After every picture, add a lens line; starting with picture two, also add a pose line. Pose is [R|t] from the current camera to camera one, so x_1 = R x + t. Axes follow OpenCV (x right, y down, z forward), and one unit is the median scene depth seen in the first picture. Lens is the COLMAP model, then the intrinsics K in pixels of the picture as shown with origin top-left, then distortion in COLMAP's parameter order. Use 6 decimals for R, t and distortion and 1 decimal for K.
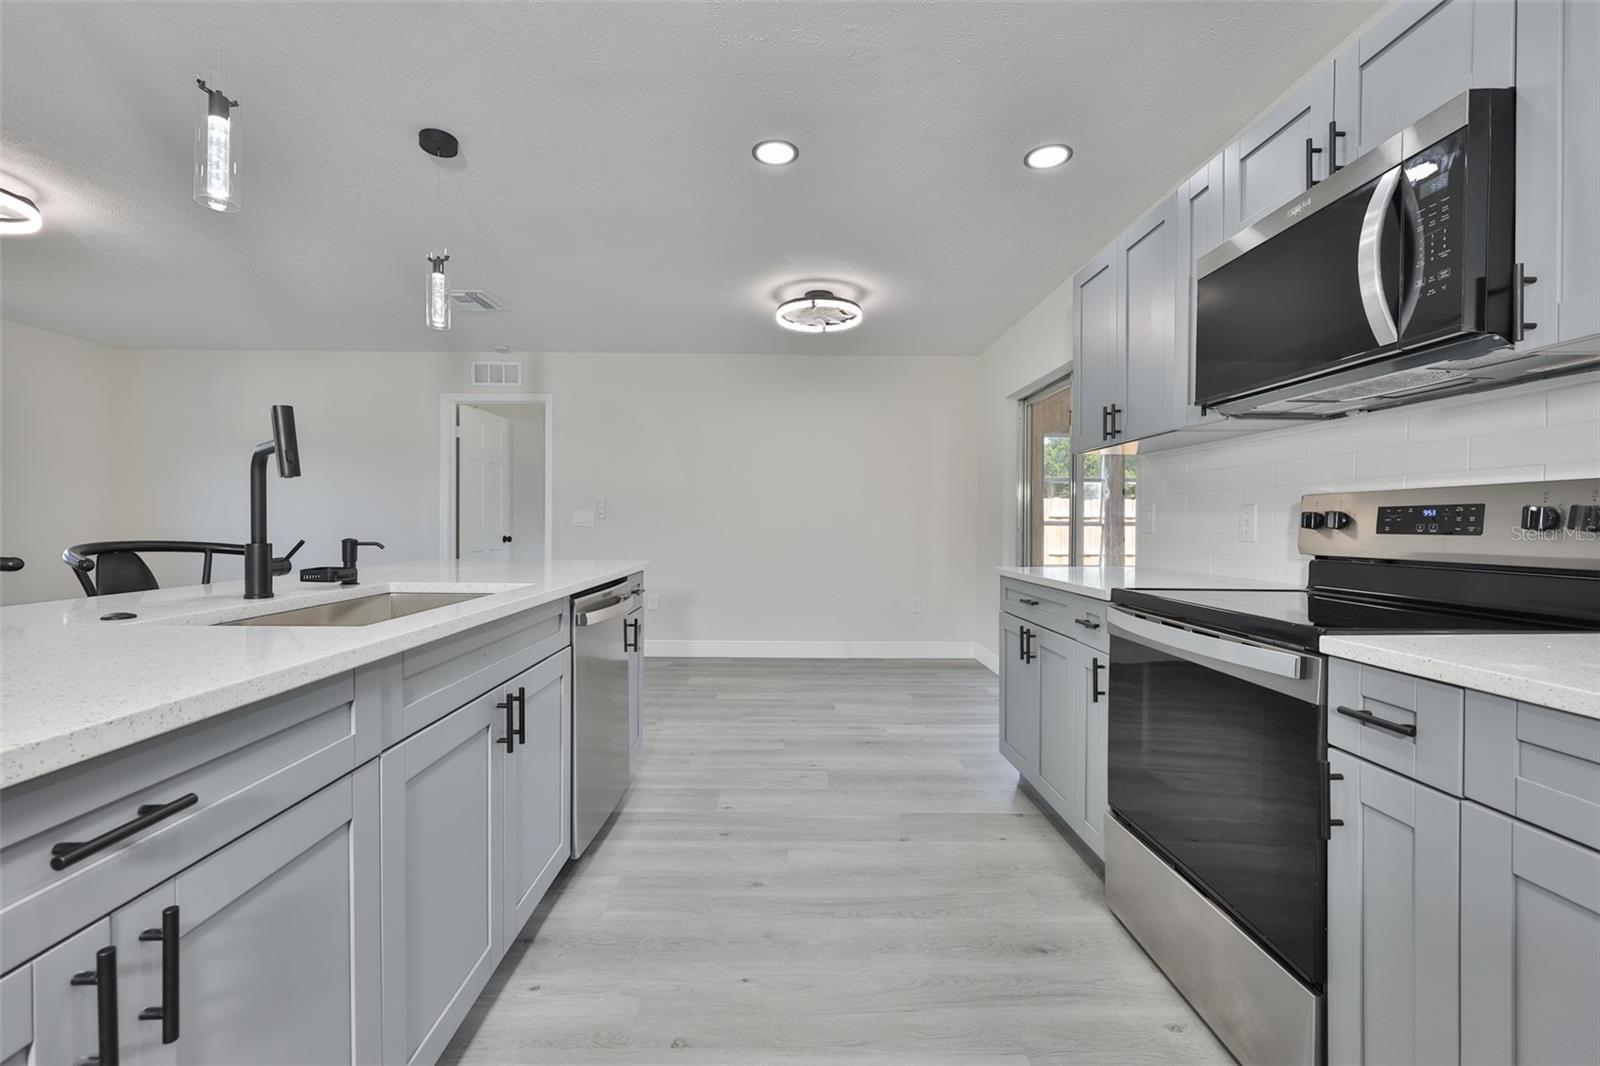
lens RADIAL K [[682.8, 0, 809.2], [0, 682.8, 526.3], [0, 0, 1]] dist [-0.001634, -0.000020]
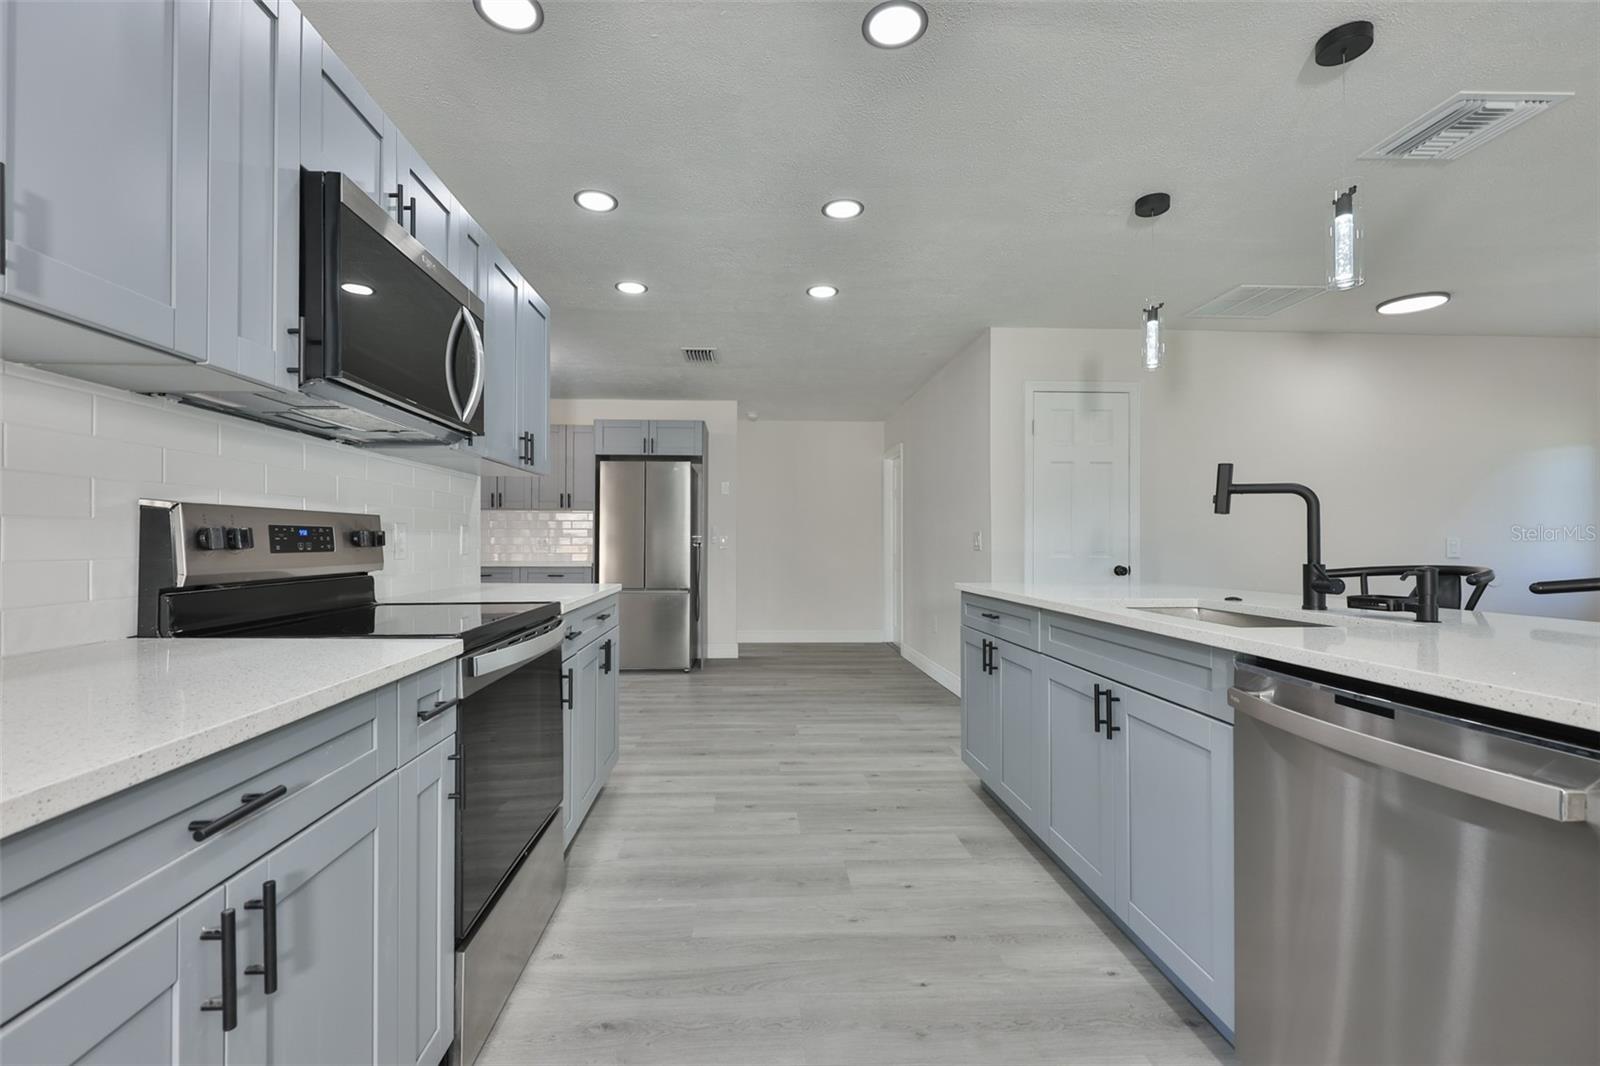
lens RADIAL K [[687.9, 0, 772.4], [0, 687.9, 533.8], [0, 0, 1]] dist [0.002329, 0.000335]
pose [[-0.999983, -0.005749, -0.000920, 0.120384], [-0.005741, 0.999945, -0.008733, -0.010224], [0.000970, -0.008728, -0.999961, 1.749182]]
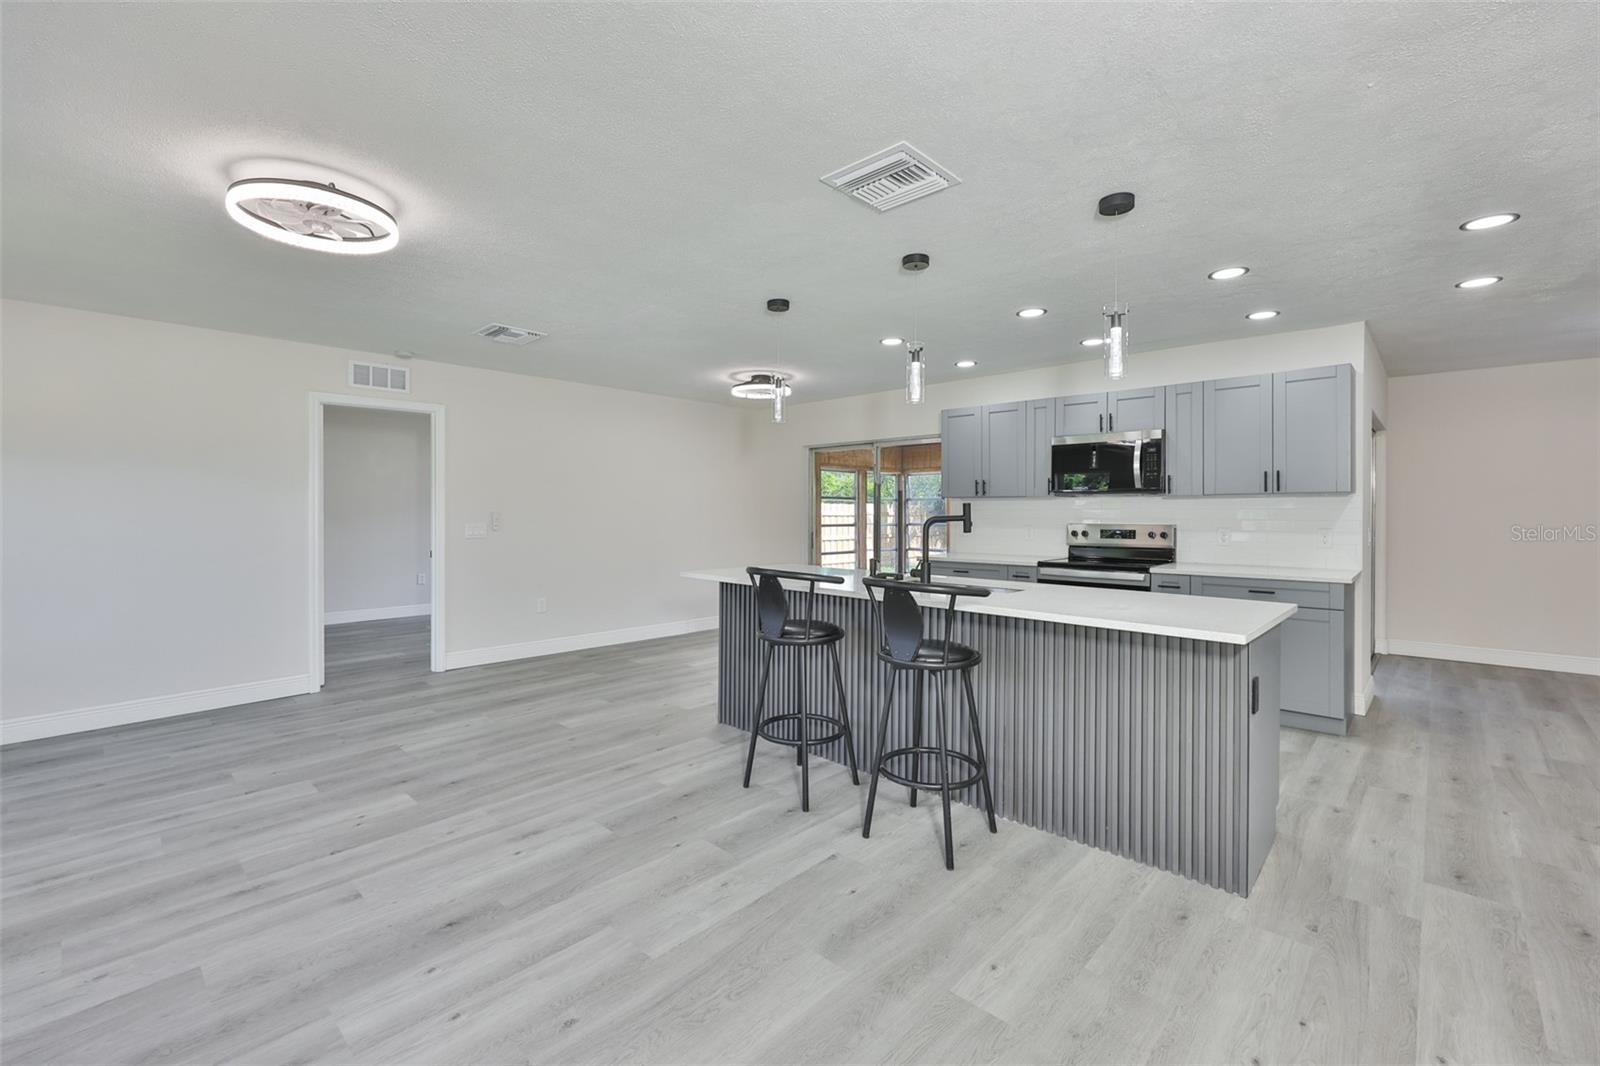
lens RADIAL K [[682.8, 0, 809.2], [0, 682.8, 526.3], [0, 0, 1]] dist [-0.001634, -0.000020]
pose [[0.689314, -0.020061, 0.724185, -2.044951], [0.006646, 0.999750, 0.021368, -0.105307], [-0.724432, -0.009917, 0.689275, -0.152119]]
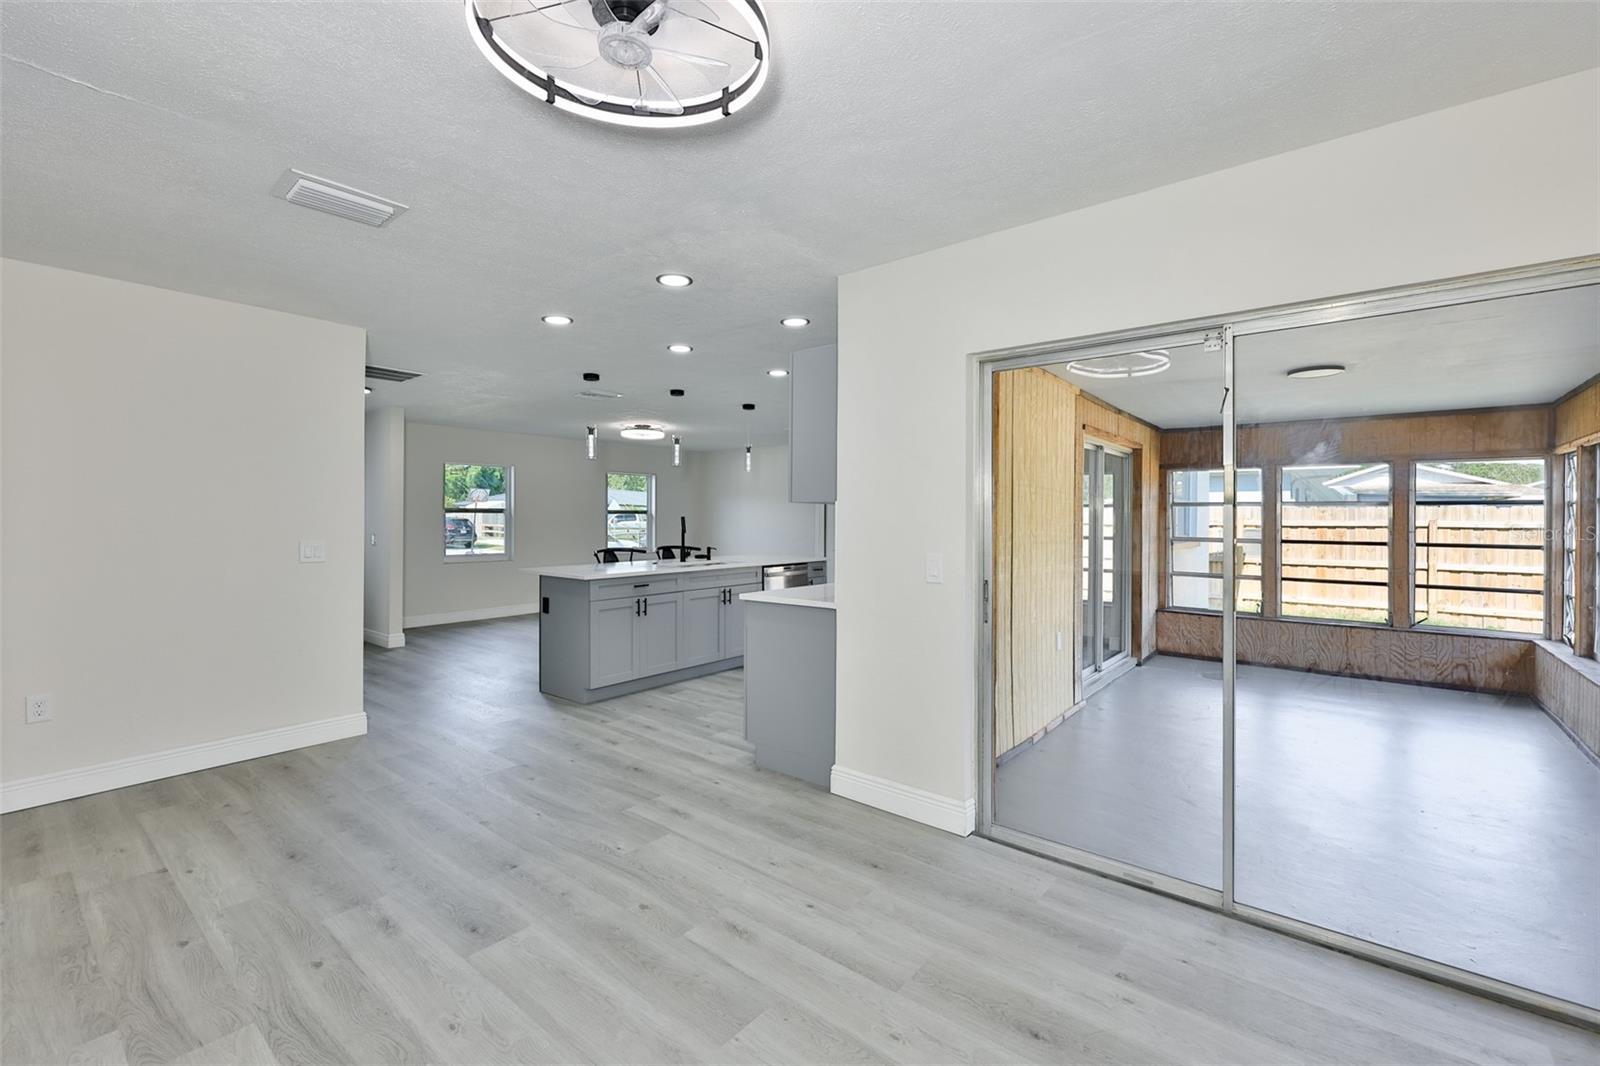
lens RADIAL K [[700.2, 0, 810.8], [0, 700.2, 522.0], [0, 0, 1]] dist [0.001292, 0.000582]
pose [[0.763272, 0.001780, -0.646074, 1.924190], [-0.002553, 0.999997, -0.000261, -0.101820], [0.646072, 0.001849, 0.763274, -1.316308]]
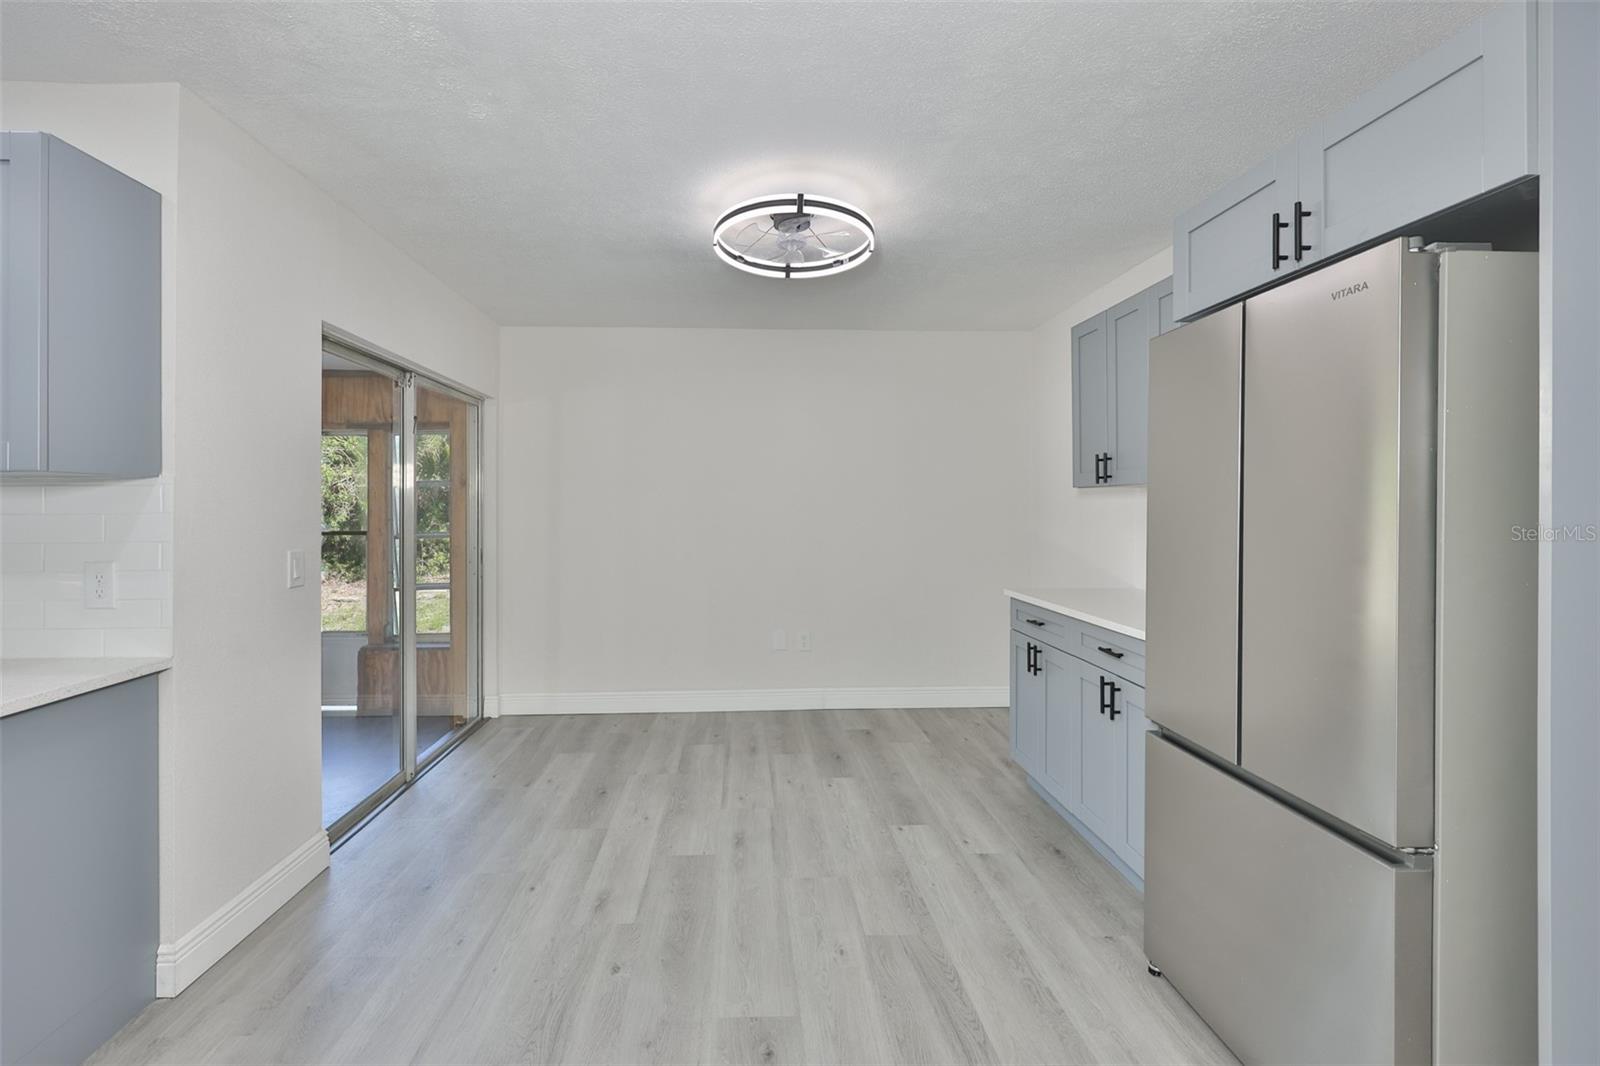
lens RADIAL K [[705.5, 0, 739.9], [0, 705.5, 511.9], [0, 0, 1]] dist [-0.000194, 0.000161]
pose [[0.009143, -0.011602, 0.999891, -0.164999], [0.008199, 0.999900, 0.011527, -0.117237], [-0.999925, 0.008093, 0.009237, -0.757435]]
